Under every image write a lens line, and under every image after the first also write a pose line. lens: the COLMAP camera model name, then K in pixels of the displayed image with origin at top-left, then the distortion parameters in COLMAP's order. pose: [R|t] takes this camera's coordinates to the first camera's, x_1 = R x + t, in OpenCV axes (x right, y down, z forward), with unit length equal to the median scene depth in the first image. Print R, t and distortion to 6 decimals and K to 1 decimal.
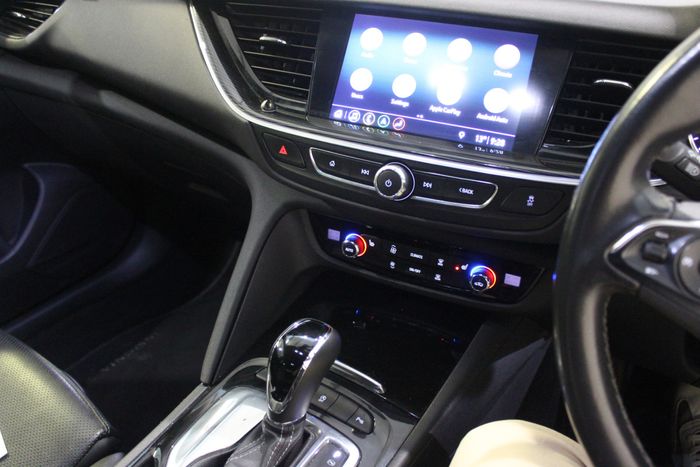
lens RADIAL K [[633.6, 0, 350.0], [0, 633.6, 233.5], [0, 0, 1]] dist [-0.172254, 0.218244]
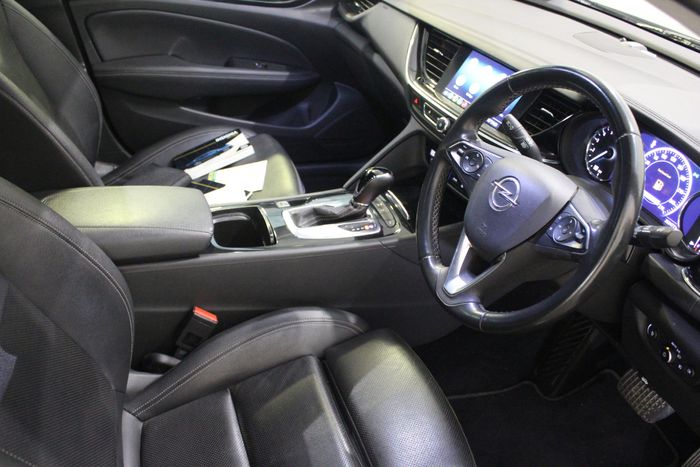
lens RADIAL K [[633.6, 0, 350.0], [0, 633.6, 233.5], [0, 0, 1]] dist [-0.172254, 0.218244]
pose [[0.803991, 0.395788, -0.443792, 0.815034], [-0.394866, 0.913366, 0.099214, 0.152244], [0.444612, 0.095471, 0.890621, -0.924853]]
